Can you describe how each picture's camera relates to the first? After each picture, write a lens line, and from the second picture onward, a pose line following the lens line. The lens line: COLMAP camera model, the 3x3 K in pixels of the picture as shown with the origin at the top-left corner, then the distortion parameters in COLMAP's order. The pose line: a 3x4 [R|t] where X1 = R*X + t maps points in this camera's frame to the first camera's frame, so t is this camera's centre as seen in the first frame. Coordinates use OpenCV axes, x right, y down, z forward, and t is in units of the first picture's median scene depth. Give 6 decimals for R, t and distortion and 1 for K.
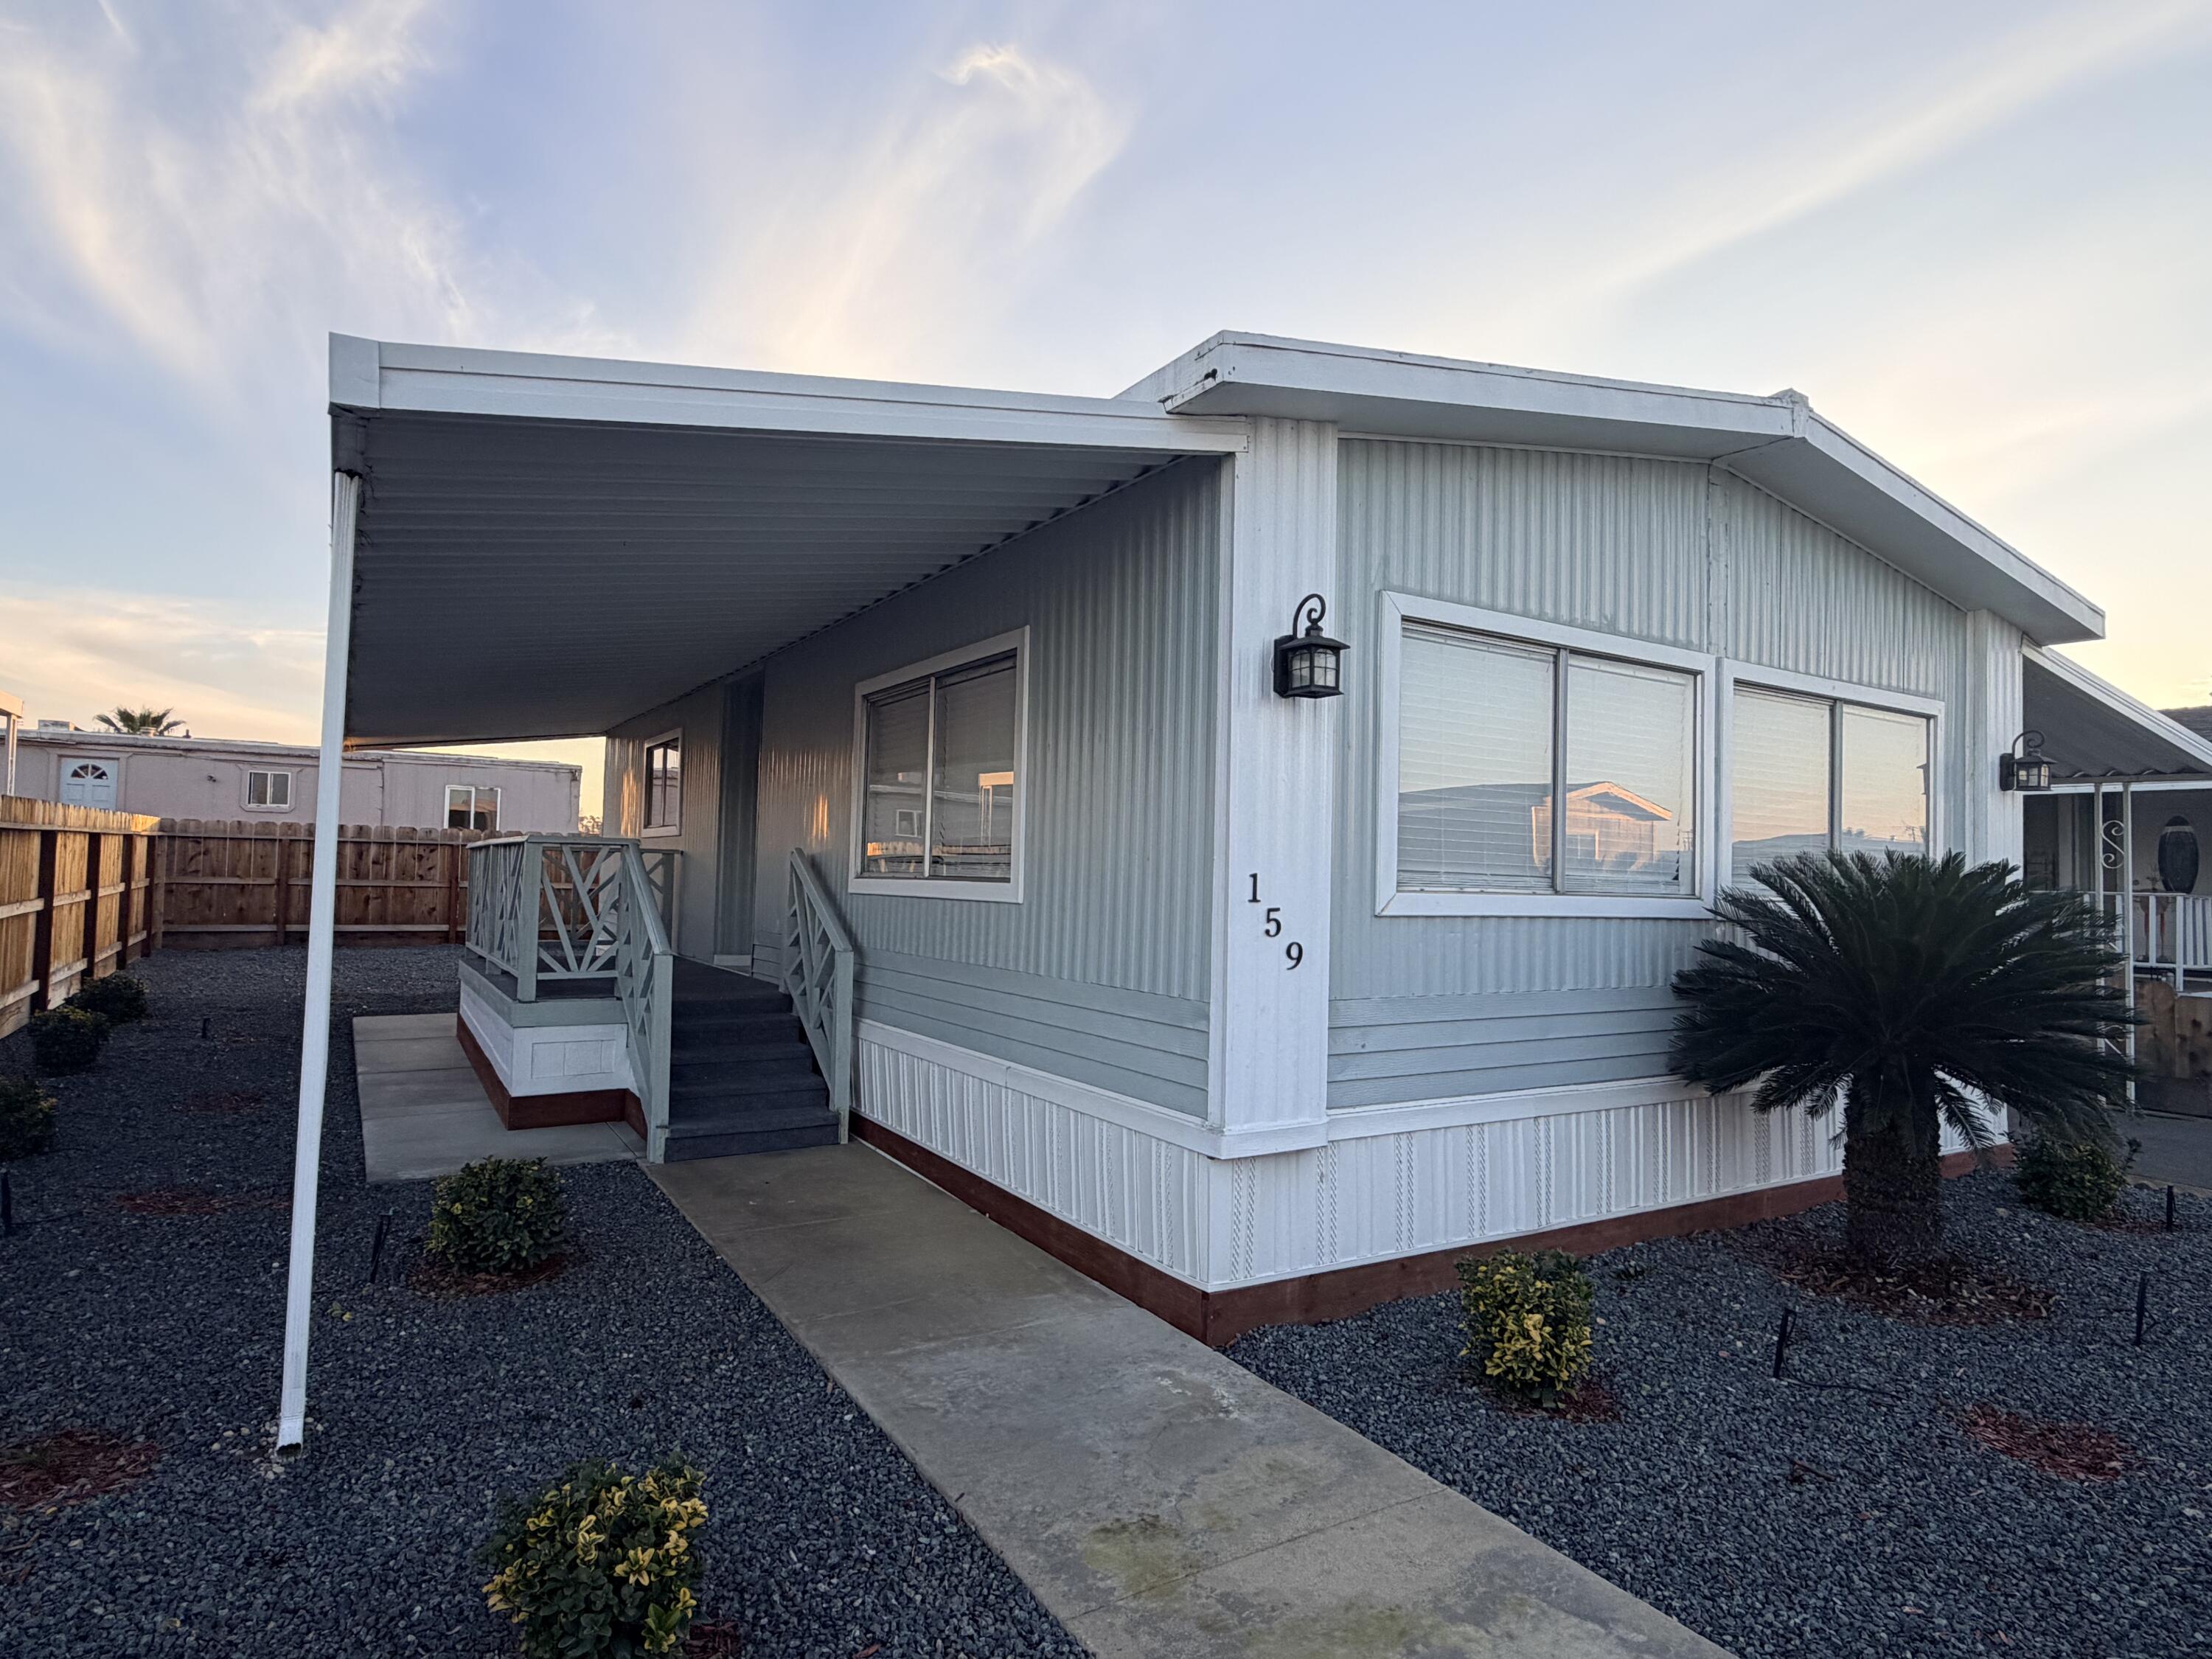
lens RADIAL K [[1265.2, 0, 1106.0], [0, 1265.2, 829.5], [0, 0, 1]] dist [-0.028267, -0.000270]
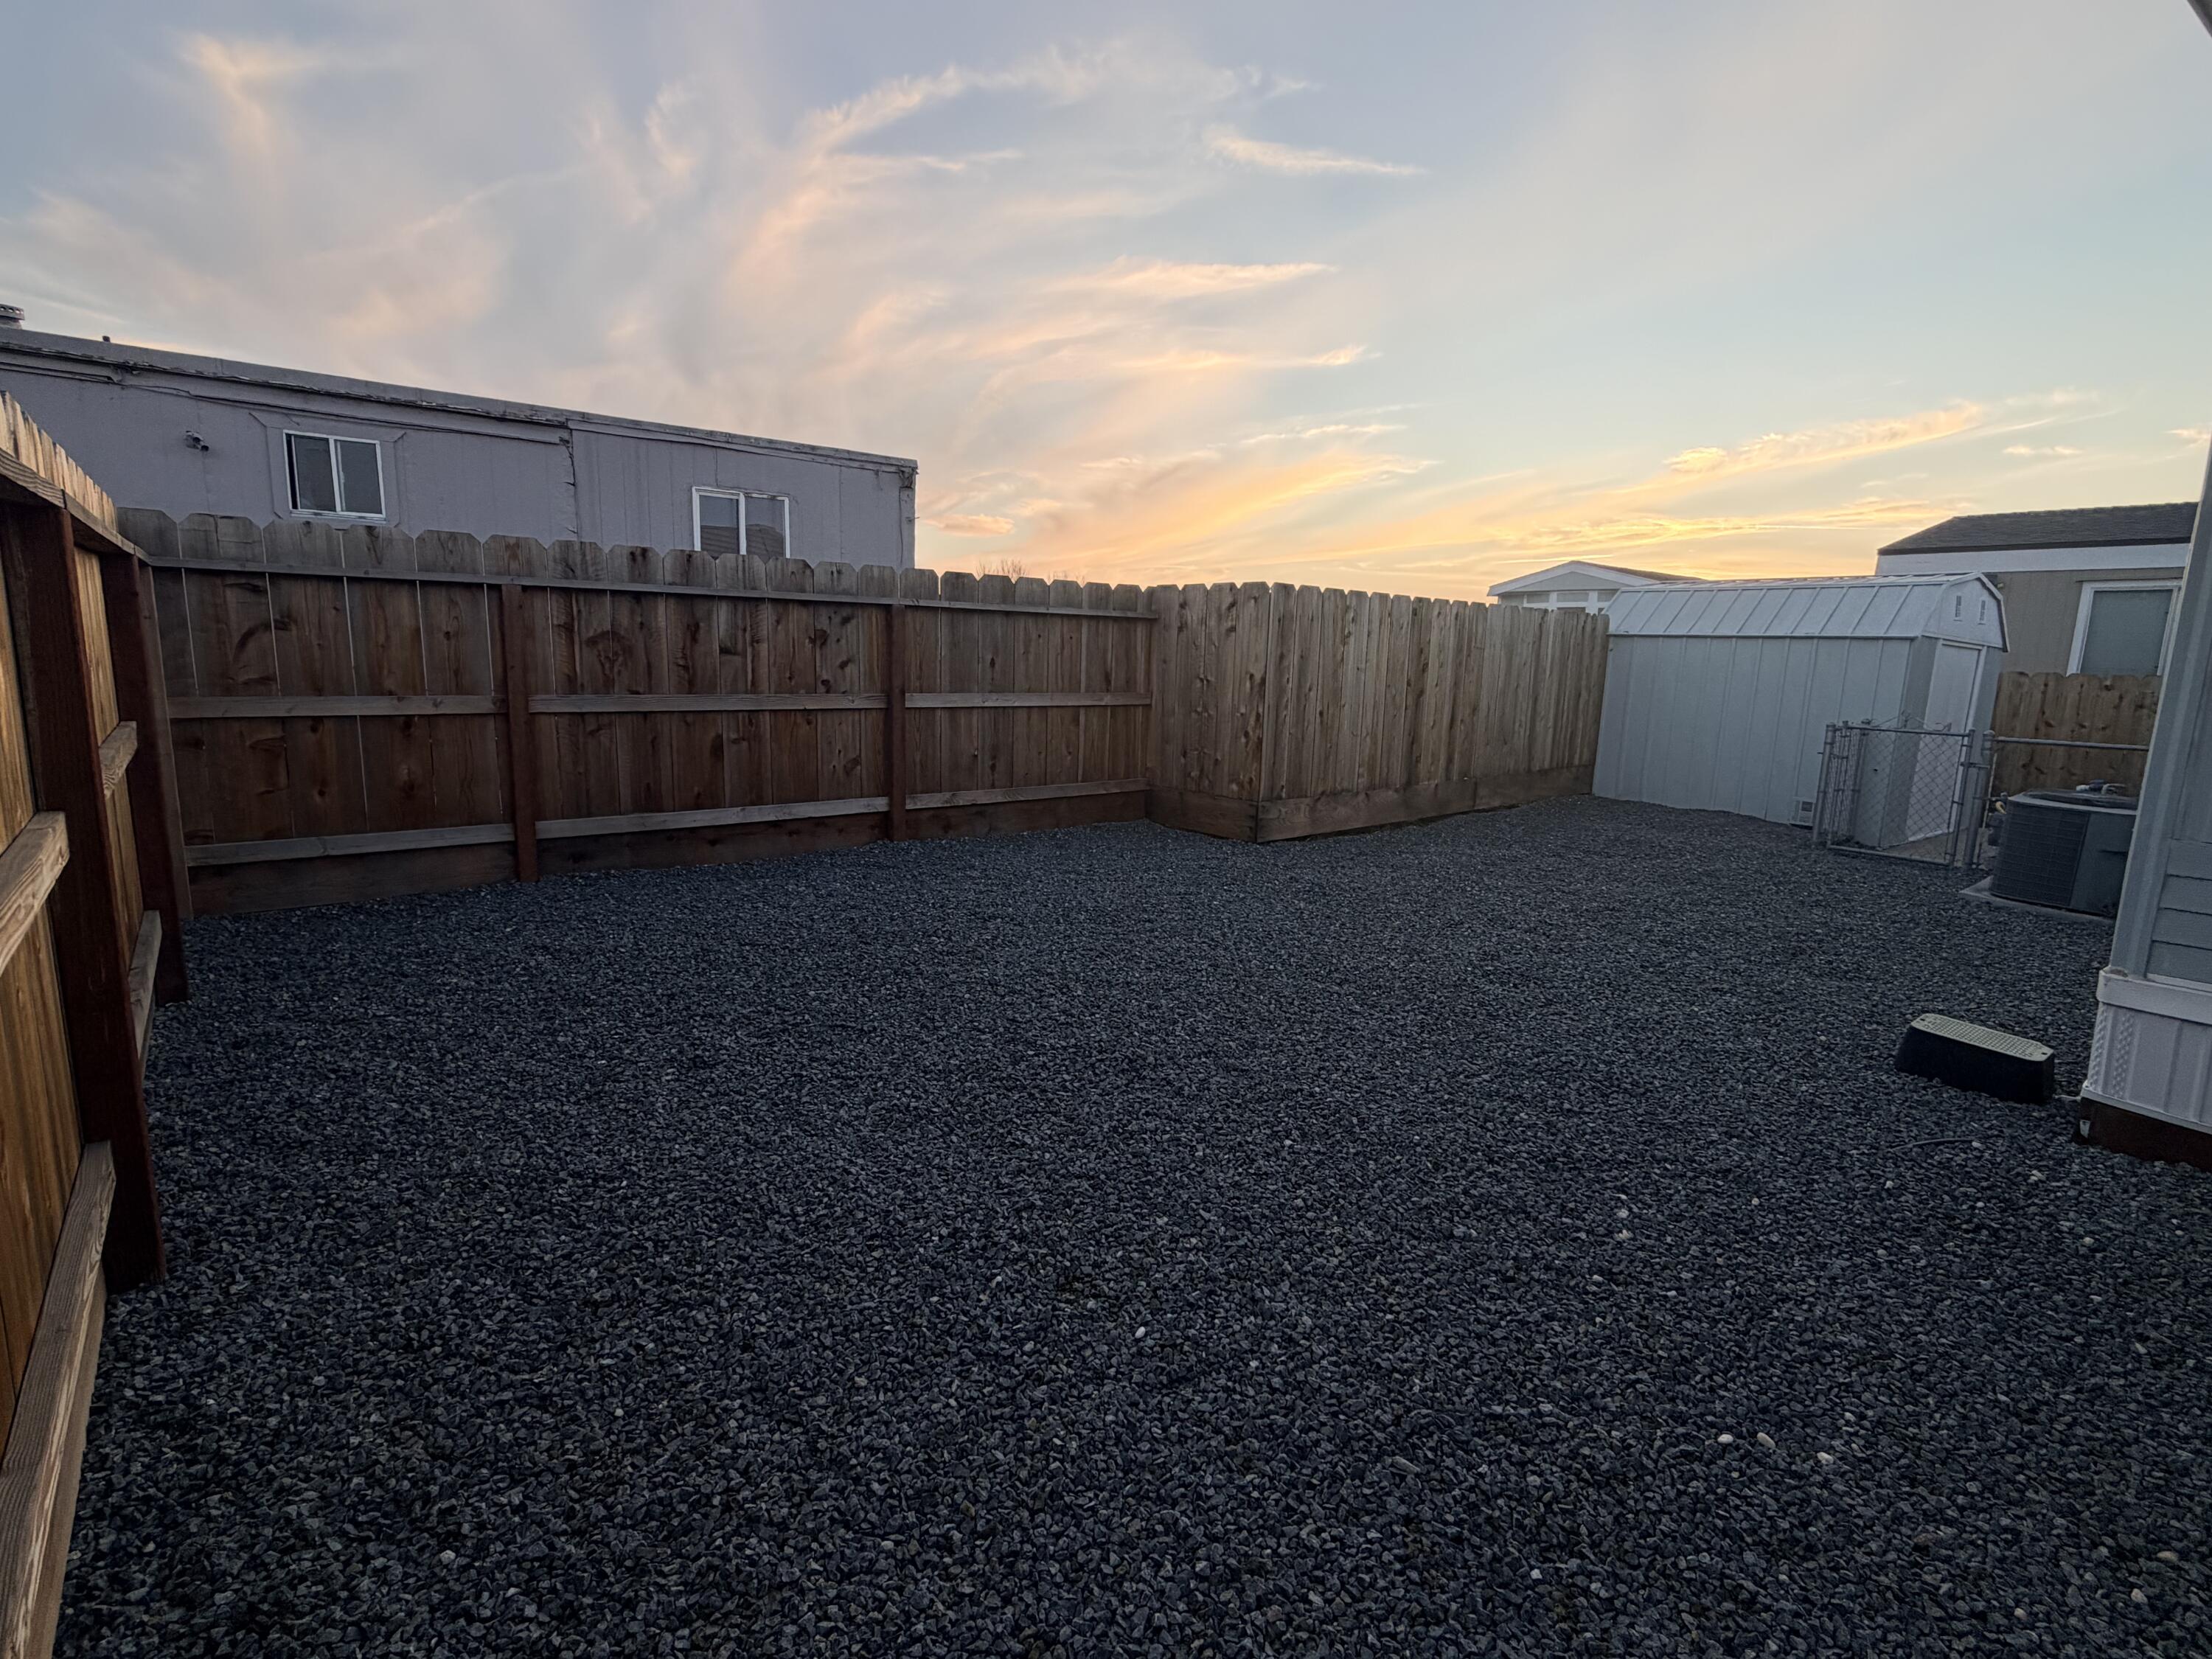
lens RADIAL K [[1129.4, 0, 1106.0], [0, 1129.4, 829.5], [0, 0, 1]] dist [0.001324, 0.000086]
pose [[0.994085, -0.010355, 0.108110, -0.505655], [-0.011292, 0.980195, 0.197713, 0.010053], [-0.108016, -0.197764, 0.974280, 0.632233]]
